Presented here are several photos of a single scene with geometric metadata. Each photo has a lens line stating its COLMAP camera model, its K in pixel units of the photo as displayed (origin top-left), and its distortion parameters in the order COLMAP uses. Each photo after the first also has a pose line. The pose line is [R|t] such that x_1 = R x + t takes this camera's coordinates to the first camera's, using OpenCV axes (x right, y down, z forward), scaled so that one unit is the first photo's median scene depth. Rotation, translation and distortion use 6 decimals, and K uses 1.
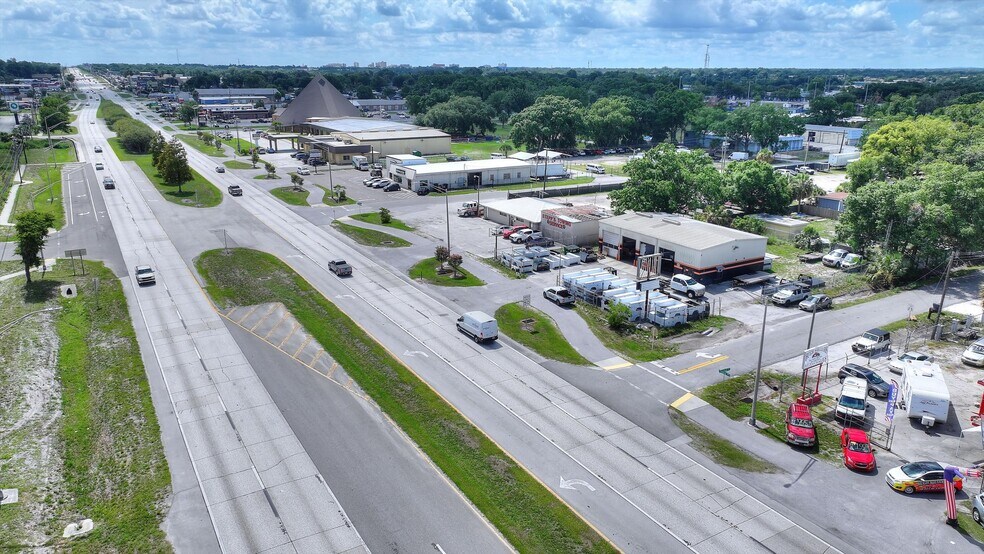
lens RADIAL K [[688.0, 0, 495.8], [0, 688.0, 274.7], [0, 0, 1]] dist [-0.004016, 0.024335]
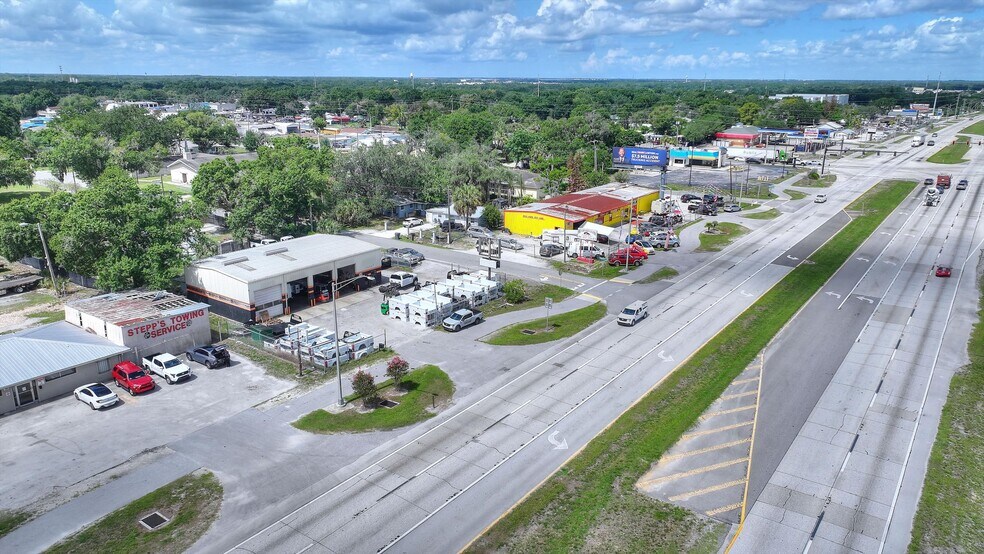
lens RADIAL K [[688.0, 0, 495.8], [0, 688.0, 274.7], [0, 0, 1]] dist [-0.004016, 0.024335]
pose [[-0.386198, -0.260557, 0.884851, -0.737421], [0.257490, 0.890691, 0.374659, -0.363058], [-0.885748, 0.372533, -0.276892, 1.213041]]
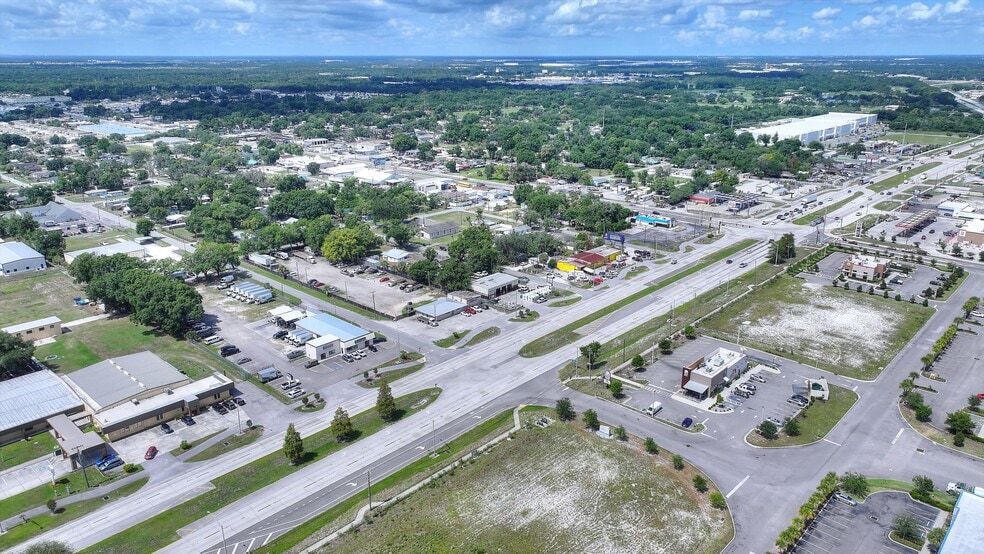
lens RADIAL K [[688.0, 0, 495.8], [0, 688.0, 274.7], [0, 0, 1]] dist [-0.004016, 0.024335]
pose [[-0.279537, -0.299270, 0.912303, -3.104353], [0.275568, 0.885198, 0.374815, -1.512548], [-0.919740, 0.356176, -0.164976, 1.788479]]
